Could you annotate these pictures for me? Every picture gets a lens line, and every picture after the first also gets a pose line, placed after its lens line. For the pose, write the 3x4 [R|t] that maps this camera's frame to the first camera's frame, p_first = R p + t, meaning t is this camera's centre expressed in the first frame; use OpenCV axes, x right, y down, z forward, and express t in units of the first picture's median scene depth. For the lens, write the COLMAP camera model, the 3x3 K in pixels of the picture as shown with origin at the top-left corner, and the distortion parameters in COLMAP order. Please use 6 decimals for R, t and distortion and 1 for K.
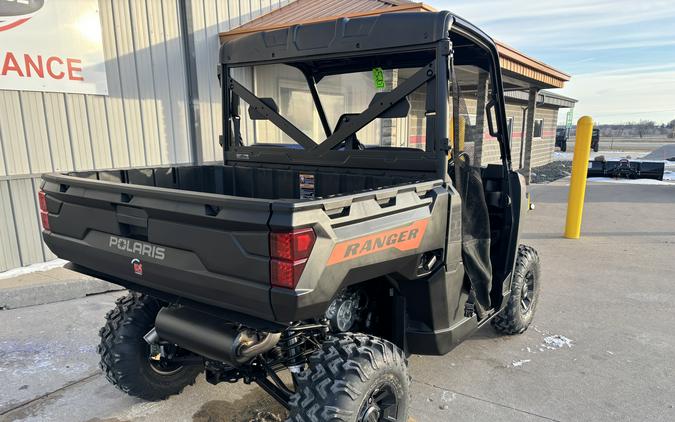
lens RADIAL K [[544.6, 0, 339.4], [0, 544.6, 262.0], [0, 0, 1]] dist [0.010953, -0.000956]
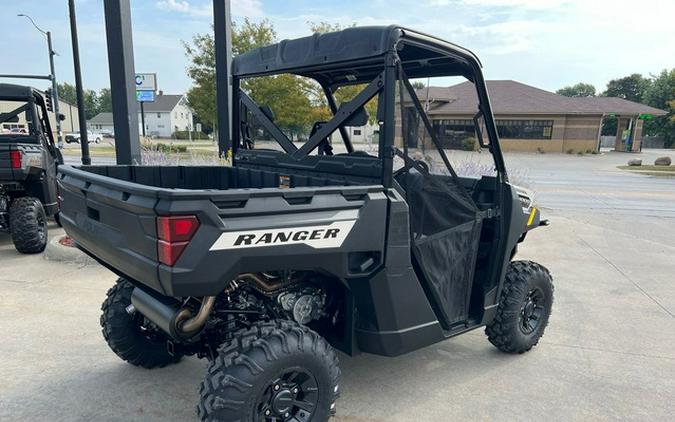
lens RADIAL K [[544.6, 0, 339.4], [0, 544.6, 262.0], [0, 0, 1]] dist [0.010953, -0.000956]
pose [[0.973329, 0.082116, -0.214215, 0.334734], [-0.085302, 0.996339, -0.005654, 0.008201], [0.212967, 0.023776, 0.976770, -0.029673]]
